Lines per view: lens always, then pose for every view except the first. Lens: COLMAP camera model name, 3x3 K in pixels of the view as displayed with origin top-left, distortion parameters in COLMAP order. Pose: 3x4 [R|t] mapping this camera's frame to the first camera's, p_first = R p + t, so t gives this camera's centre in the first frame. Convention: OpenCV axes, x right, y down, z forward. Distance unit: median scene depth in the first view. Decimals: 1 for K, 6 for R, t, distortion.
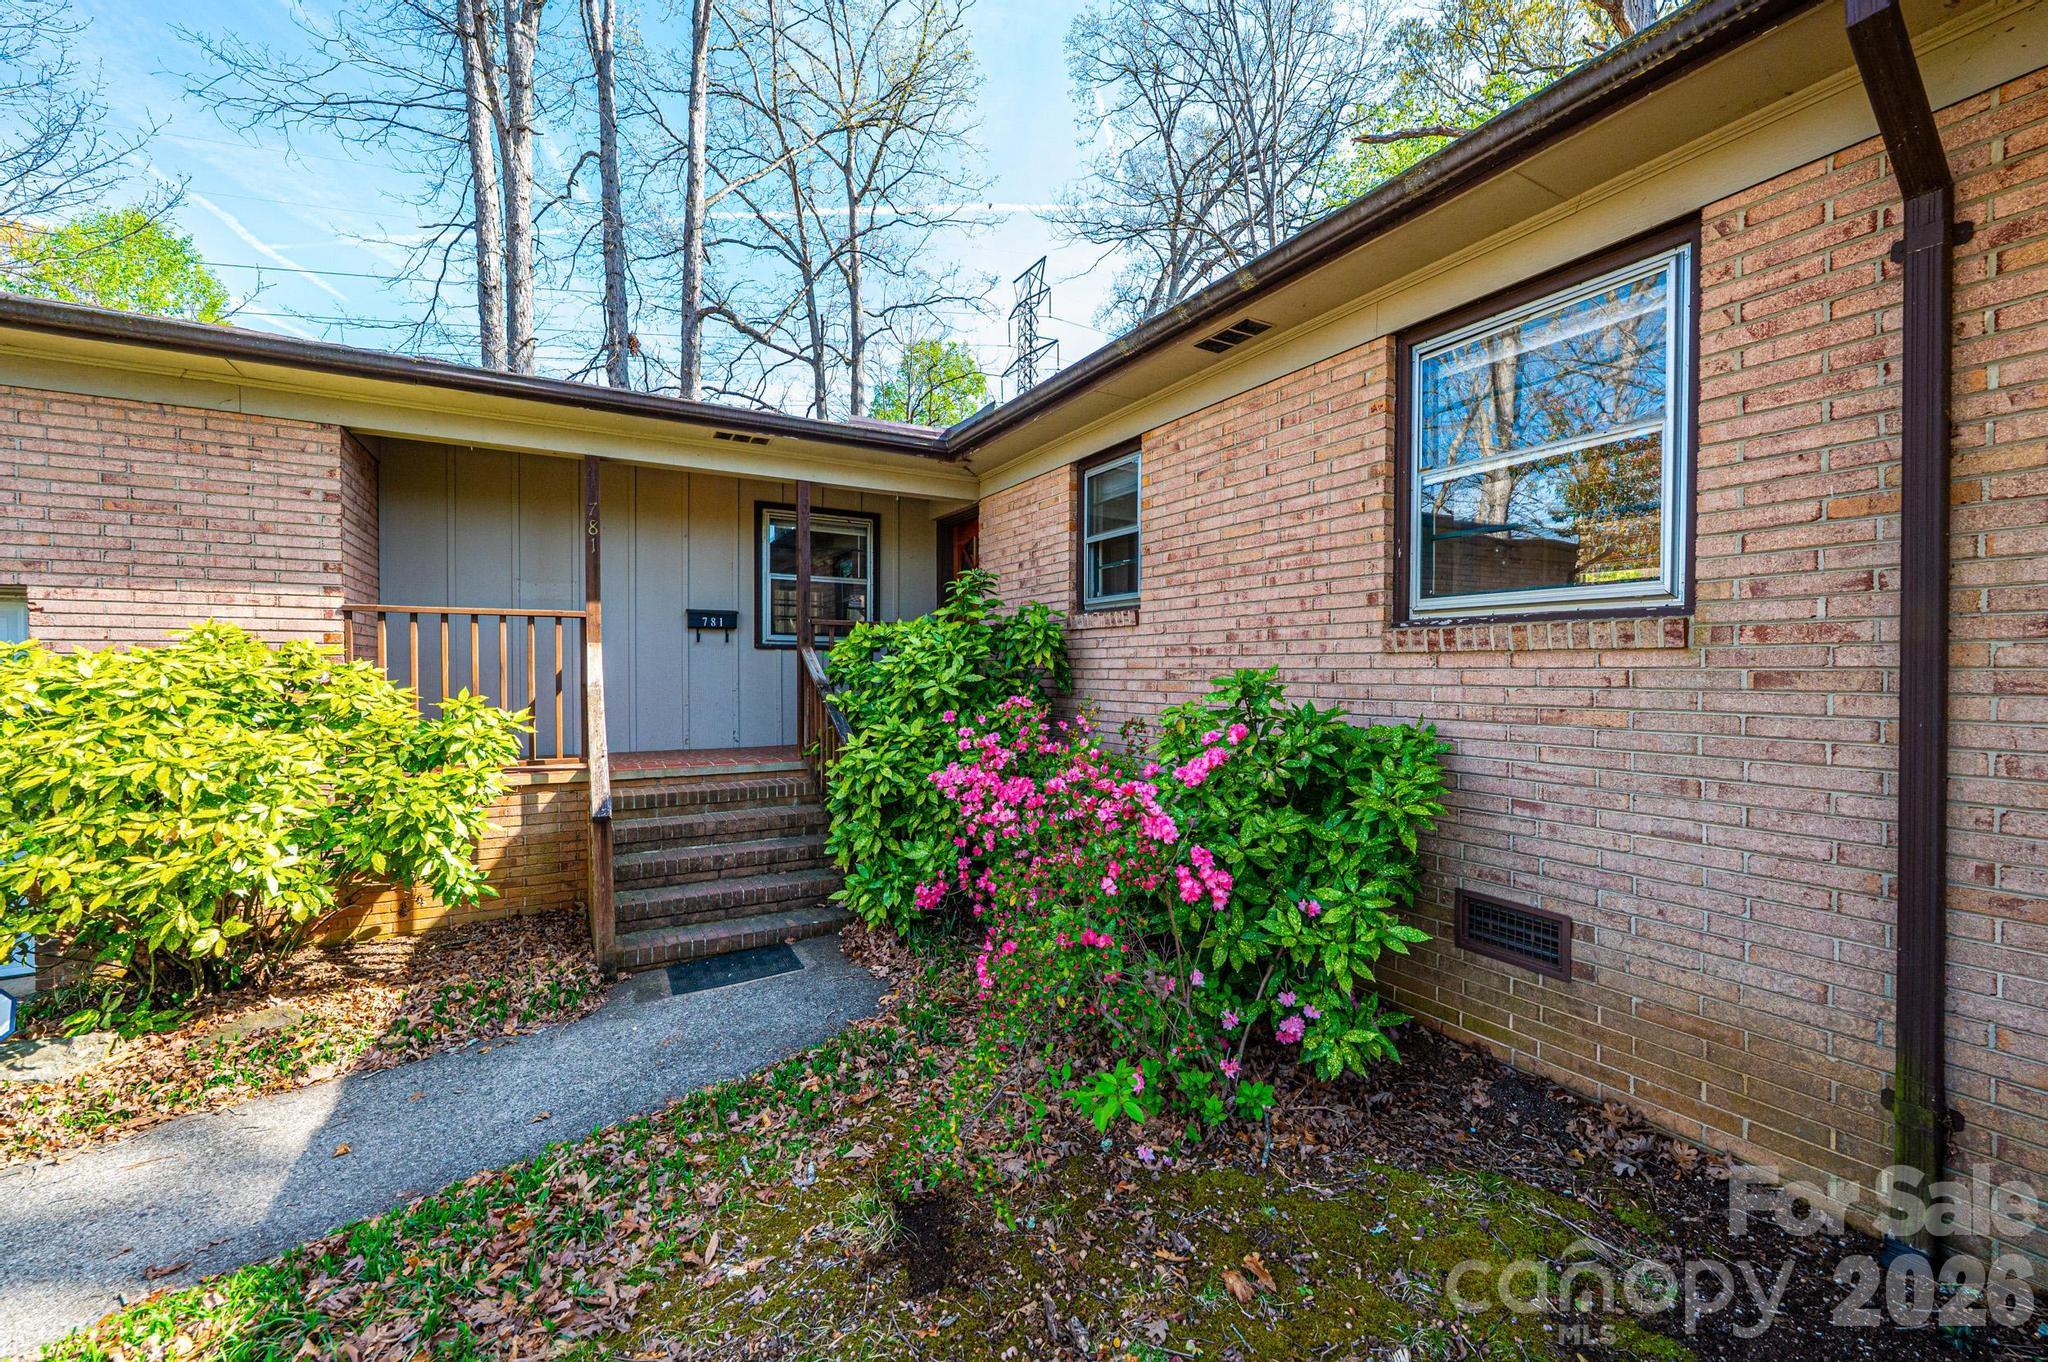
lens RADIAL K [[816.0, 0, 1027.4], [0, 816.0, 683.6], [0, 0, 1]] dist [-0.001638, 0.000745]
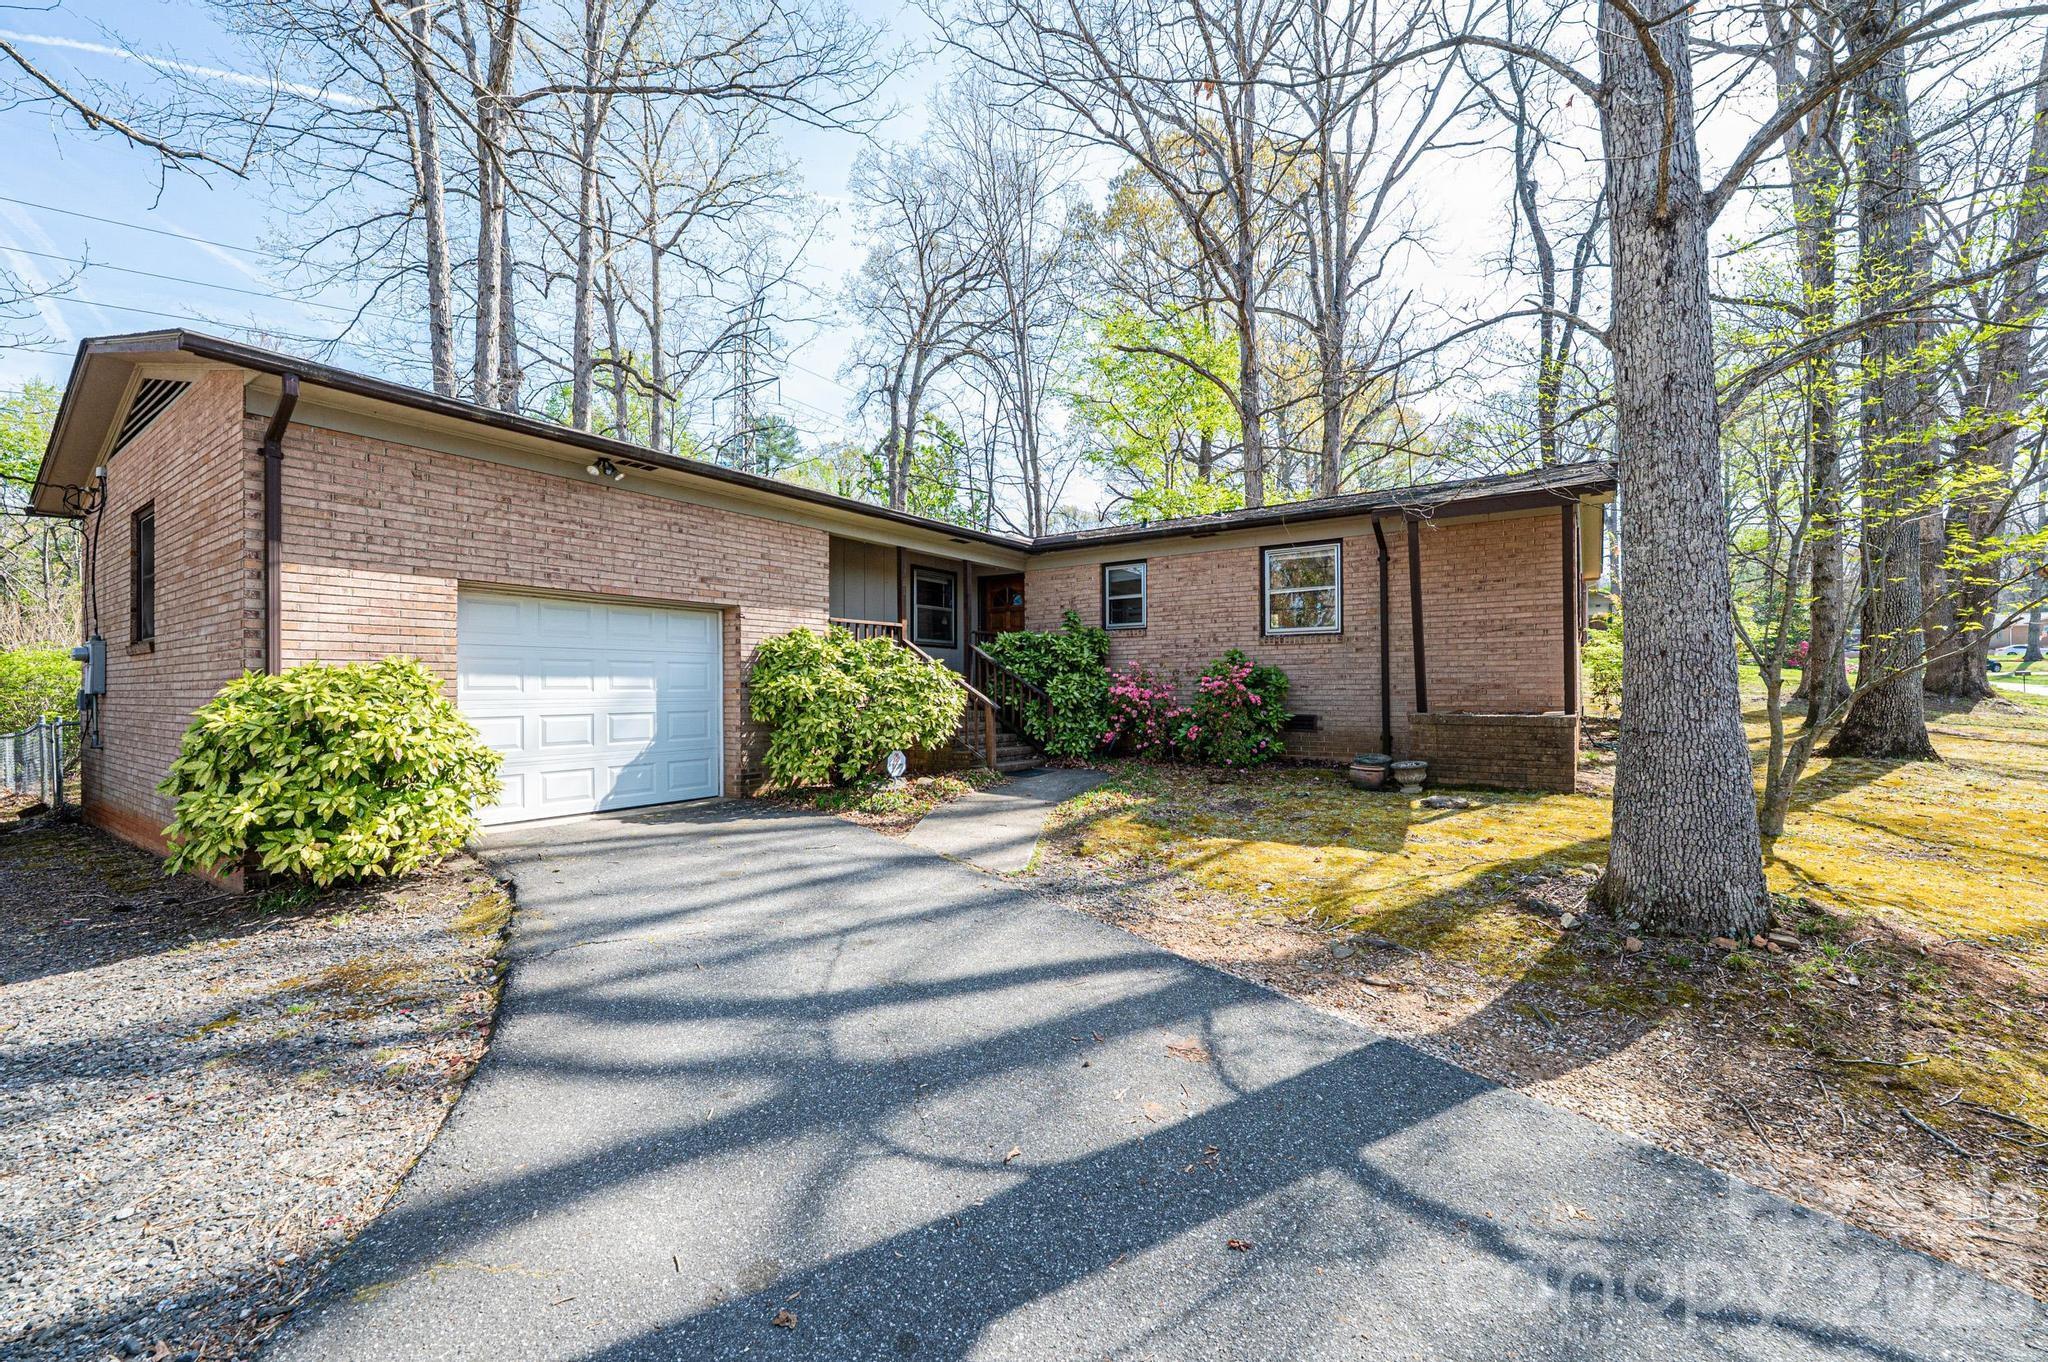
lens RADIAL K [[816.0, 0, 1029.5], [0, 816.0, 686.2], [0, 0, 1]] dist [-0.001638, 0.000745]
pose [[0.901367, -0.005770, 0.433017, -1.345004], [0.014390, 0.999758, -0.016633, 0.124008], [-0.432816, 0.021223, 0.901232, -1.135536]]
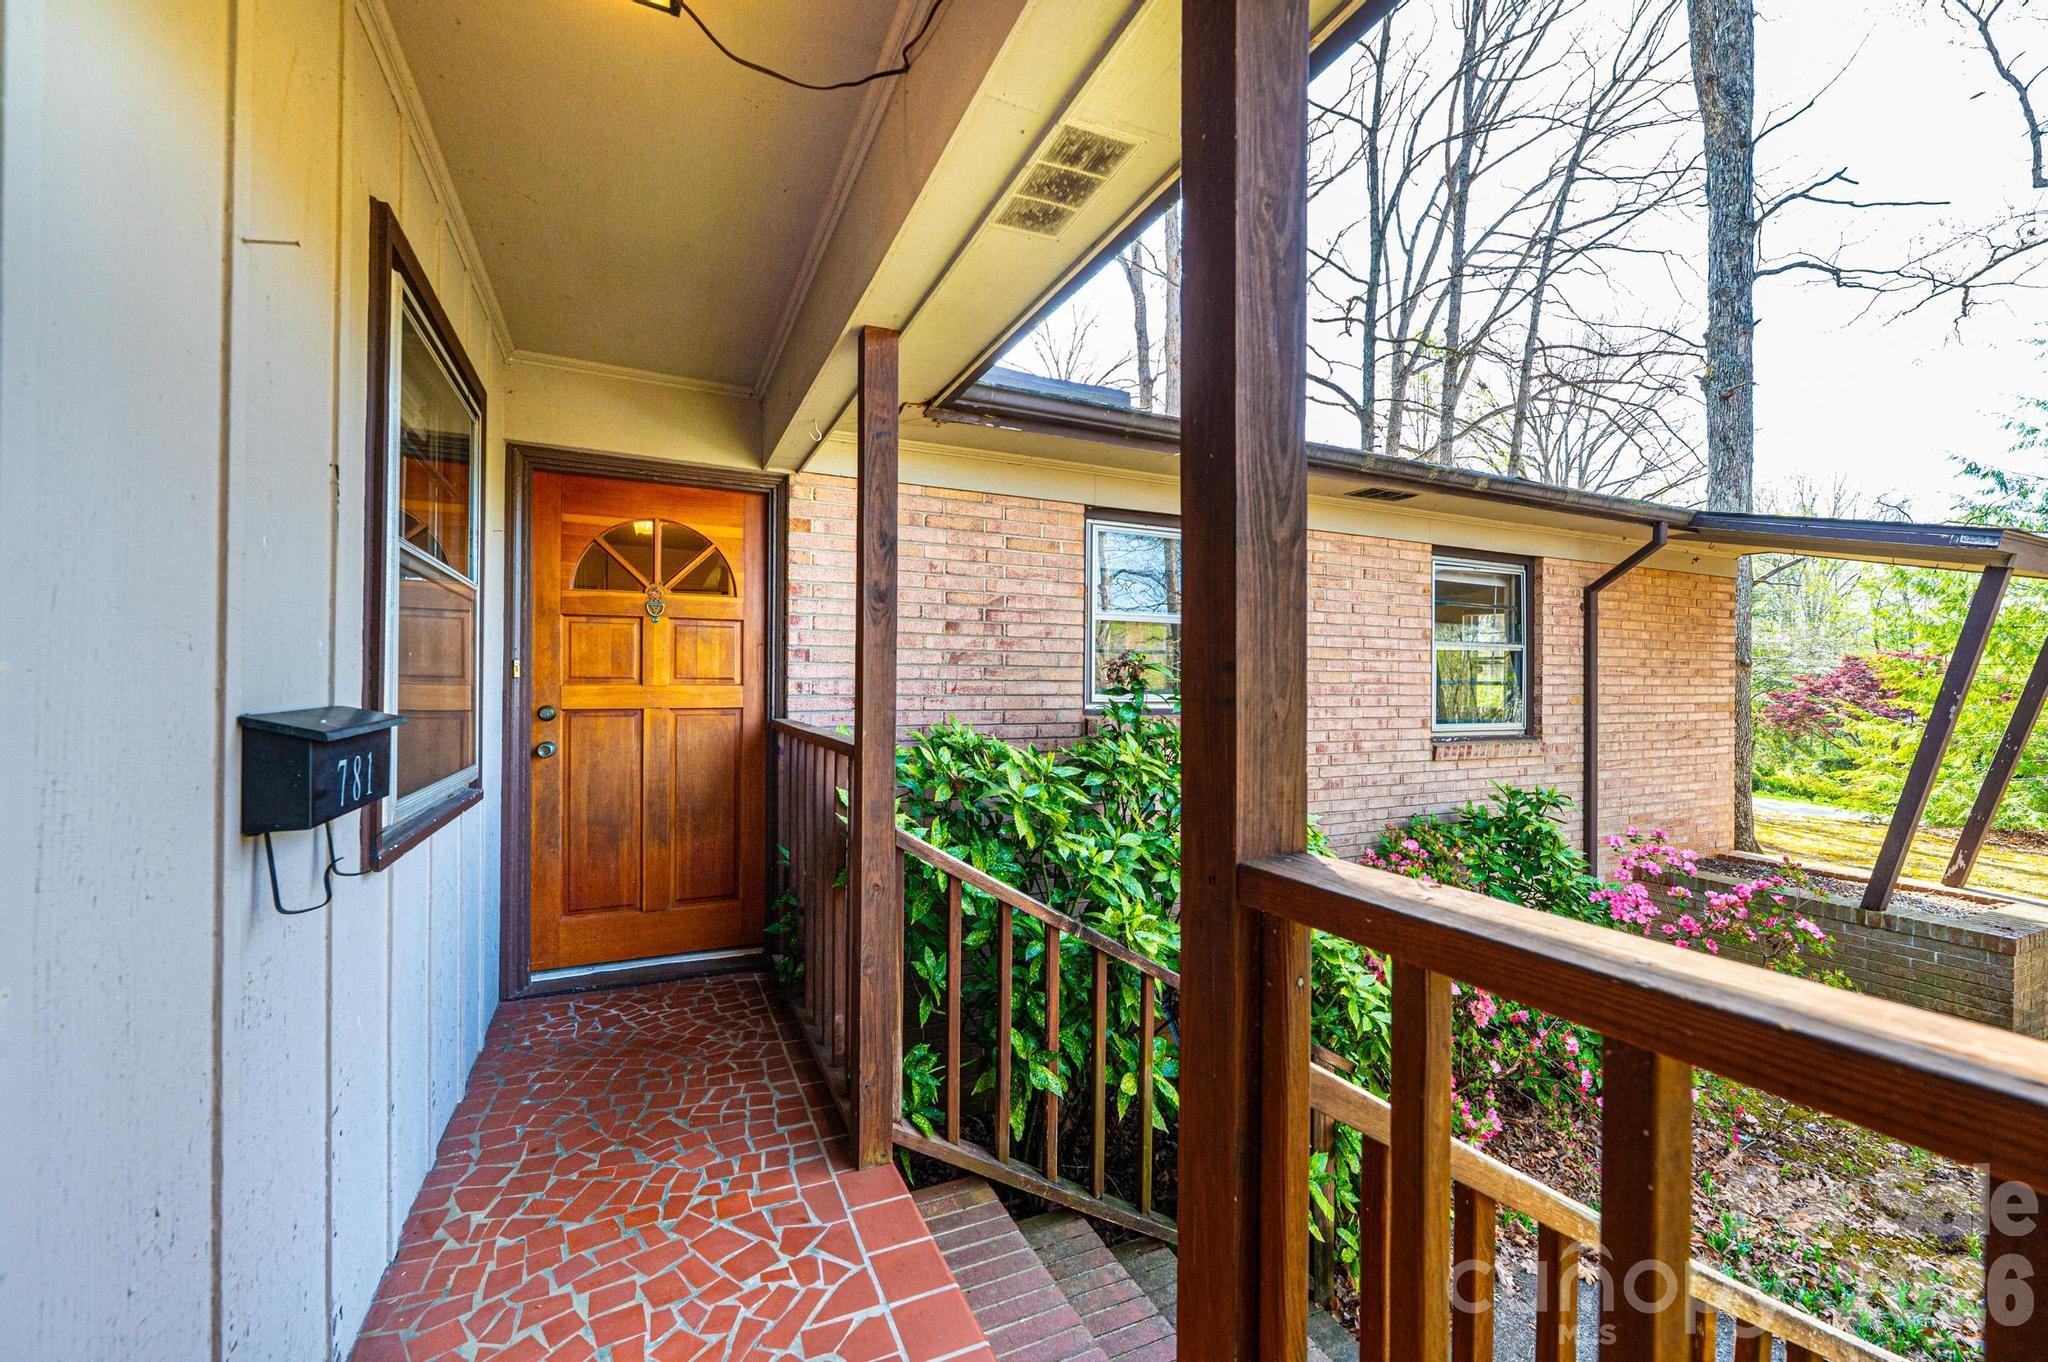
lens RADIAL K [[816.0, 0, 1025.3], [0, 816.0, 684.8], [0, 0, 1]] dist [-0.001638, 0.000745]
pose [[0.071702, -0.001846, 0.997424, -0.820021], [0.010918, 0.999940, 0.001066, -0.140180], [-0.997366, 0.010813, 0.071718, 1.240433]]
